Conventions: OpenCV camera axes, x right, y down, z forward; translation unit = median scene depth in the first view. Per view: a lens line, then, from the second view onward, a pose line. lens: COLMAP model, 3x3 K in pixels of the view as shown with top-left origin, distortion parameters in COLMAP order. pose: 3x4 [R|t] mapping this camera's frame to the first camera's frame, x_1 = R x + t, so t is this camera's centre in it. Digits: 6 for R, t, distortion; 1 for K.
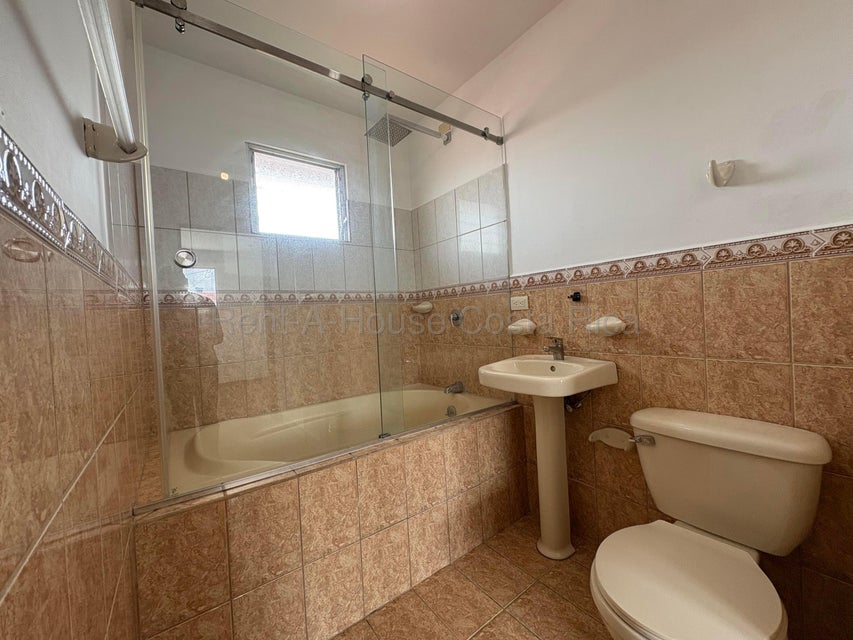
lens RADIAL K [[340.8, 0, 426.7], [0, 340.8, 320.0], [0, 0, 1]] dist [-0.012395, -0.000031]
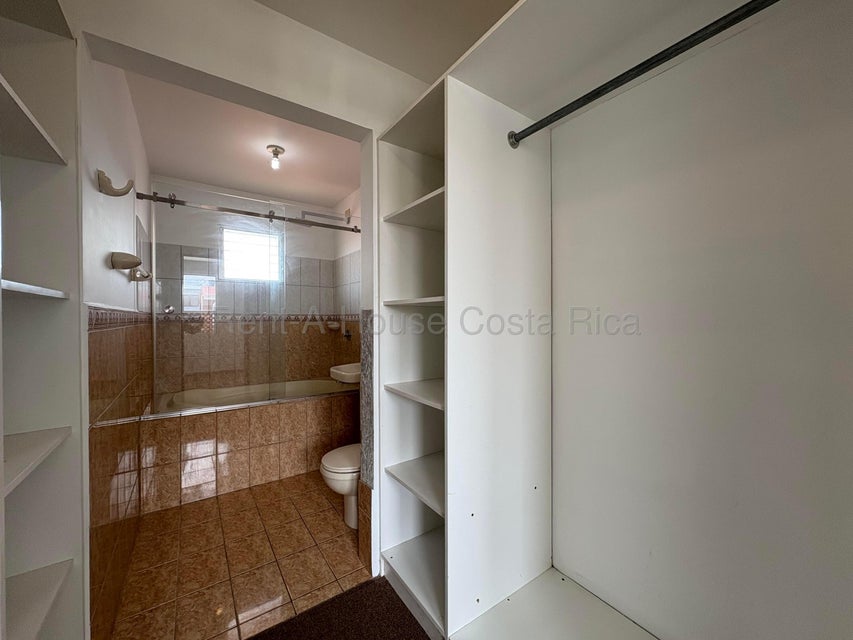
lens RADIAL K [[340.8, 0, 431.7], [0, 340.8, 319.8], [0, 0, 1]] dist [-0.012395, -0.000031]
pose [[0.998482, 0.049799, -0.023512, 0.729904], [-0.049778, 0.998759, 0.001481, -0.143500], [0.023556, -0.000308, 0.999722, -0.810036]]
